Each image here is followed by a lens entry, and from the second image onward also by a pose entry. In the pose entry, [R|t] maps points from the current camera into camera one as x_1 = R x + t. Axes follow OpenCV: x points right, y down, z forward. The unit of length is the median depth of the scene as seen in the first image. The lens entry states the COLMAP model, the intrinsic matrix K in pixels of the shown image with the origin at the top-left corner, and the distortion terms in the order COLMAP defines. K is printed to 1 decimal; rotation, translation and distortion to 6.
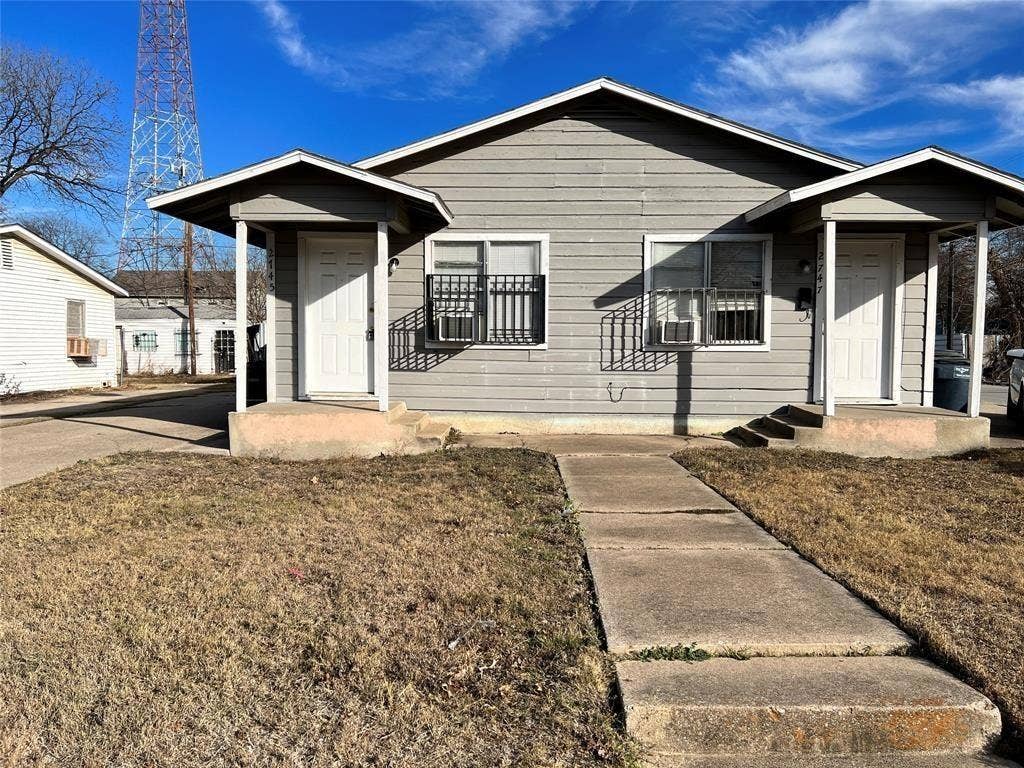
lens RADIAL K [[772.8, 0, 475.0], [0, 772.8, 381.3], [0, 0, 1]] dist [0.088427, -0.097222]
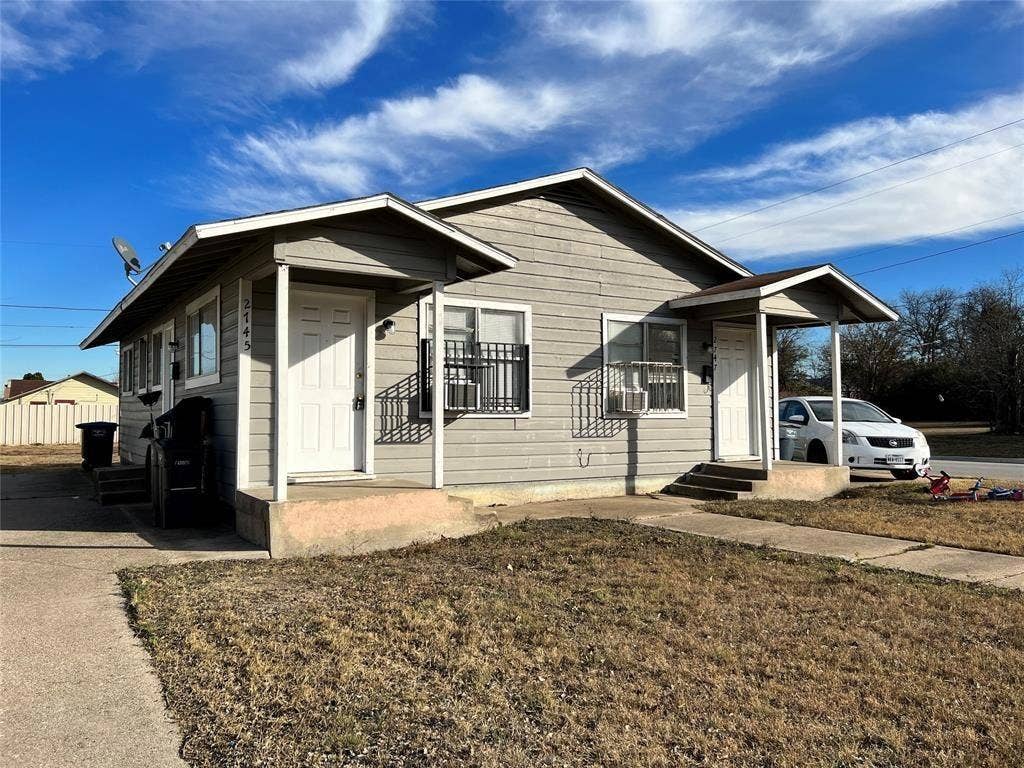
lens RADIAL K [[772.8, 0, 475.0], [0, 772.8, 381.3], [0, 0, 1]] dist [0.088427, -0.097222]
pose [[0.828680, 0.016103, 0.559491, -0.534704], [0.033210, 0.996410, -0.077867, -0.012730], [-0.558737, 0.083108, 0.825171, 0.204939]]
